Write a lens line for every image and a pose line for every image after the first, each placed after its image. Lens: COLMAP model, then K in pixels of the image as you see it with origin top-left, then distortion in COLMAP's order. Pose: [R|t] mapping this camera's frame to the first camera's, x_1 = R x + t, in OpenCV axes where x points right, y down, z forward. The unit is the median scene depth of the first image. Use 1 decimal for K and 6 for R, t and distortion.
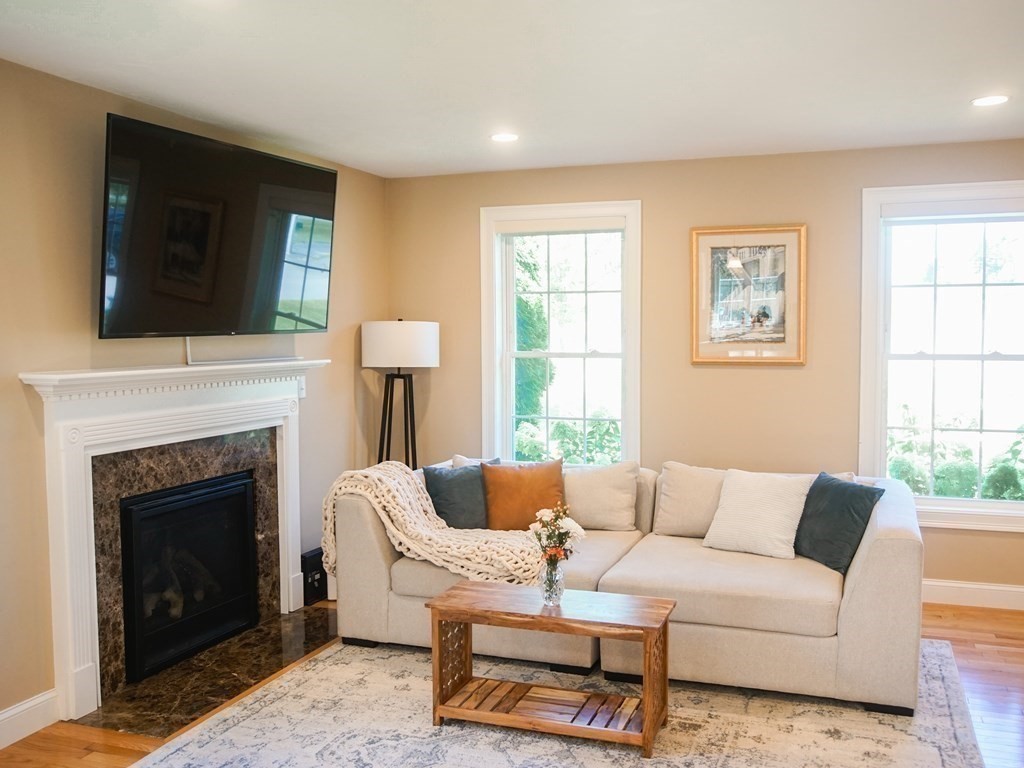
lens RADIAL K [[936.6, 0, 513.0], [0, 936.6, 381.9], [0, 0, 1]] dist [-0.031642, 0.000000]
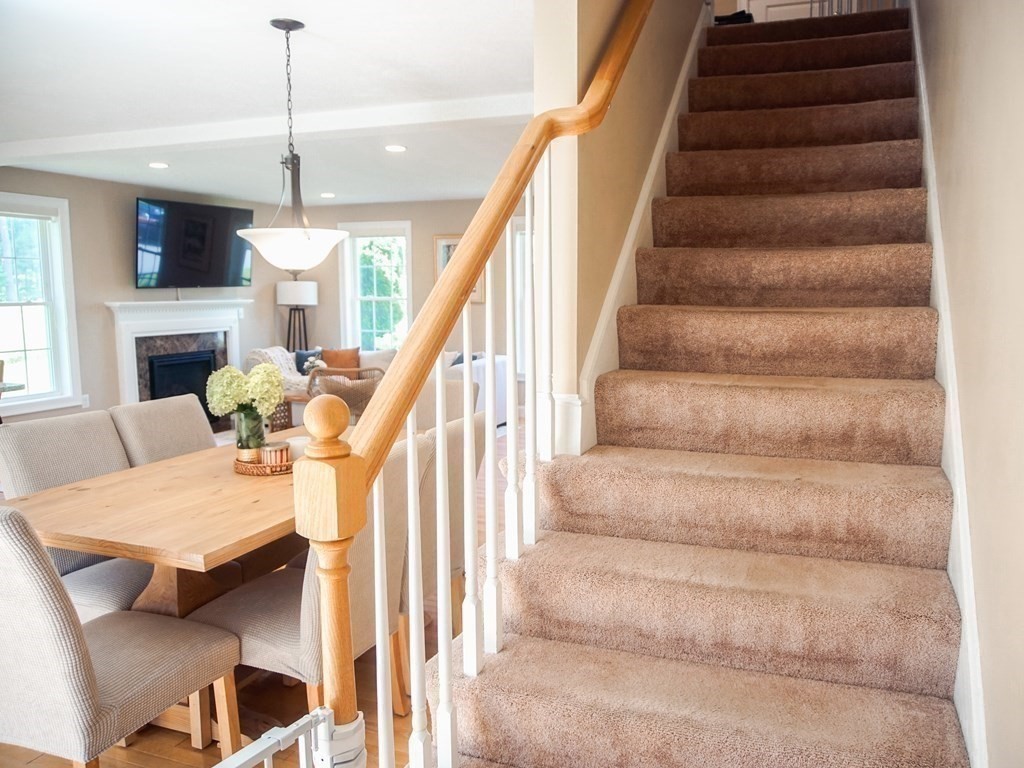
lens RADIAL K [[792.5, 0, 512.9], [0, 792.5, 381.7], [0, 0, 1]] dist [-0.016341, 0.016720]
pose [[0.999752, 0.003687, -0.021948, 0.460536], [-0.002317, 0.998066, 0.062117, 0.051116], [0.022135, -0.062051, 0.997827, -0.831222]]
